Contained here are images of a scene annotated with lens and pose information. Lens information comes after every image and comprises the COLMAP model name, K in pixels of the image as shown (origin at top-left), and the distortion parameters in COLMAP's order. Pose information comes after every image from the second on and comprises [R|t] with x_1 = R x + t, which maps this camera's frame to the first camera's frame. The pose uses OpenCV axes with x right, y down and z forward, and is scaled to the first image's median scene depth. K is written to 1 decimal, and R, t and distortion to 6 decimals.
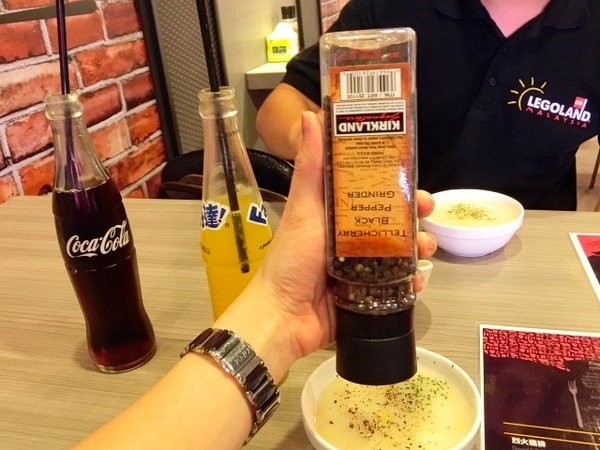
lens RADIAL K [[572.9, 0, 299.2], [0, 572.9, 224.5], [0, 0, 1]] dist [0.010896, 0.000000]
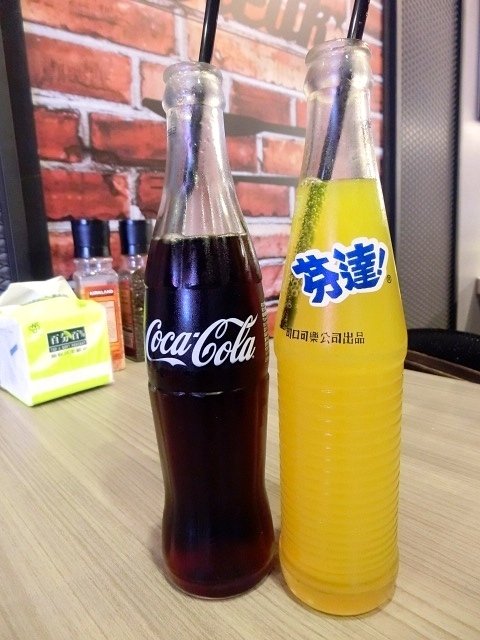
lens RADIAL K [[435.4, 0, 240.0], [0, 435.4, 319.6], [0, 0, 1]] dist [-0.035759, -0.001479]
pose [[0.834036, 0.140558, -0.533505, -0.105040], [-0.245714, 0.960437, -0.131091, 0.053028], [0.493972, 0.240424, 0.835576, 0.683087]]
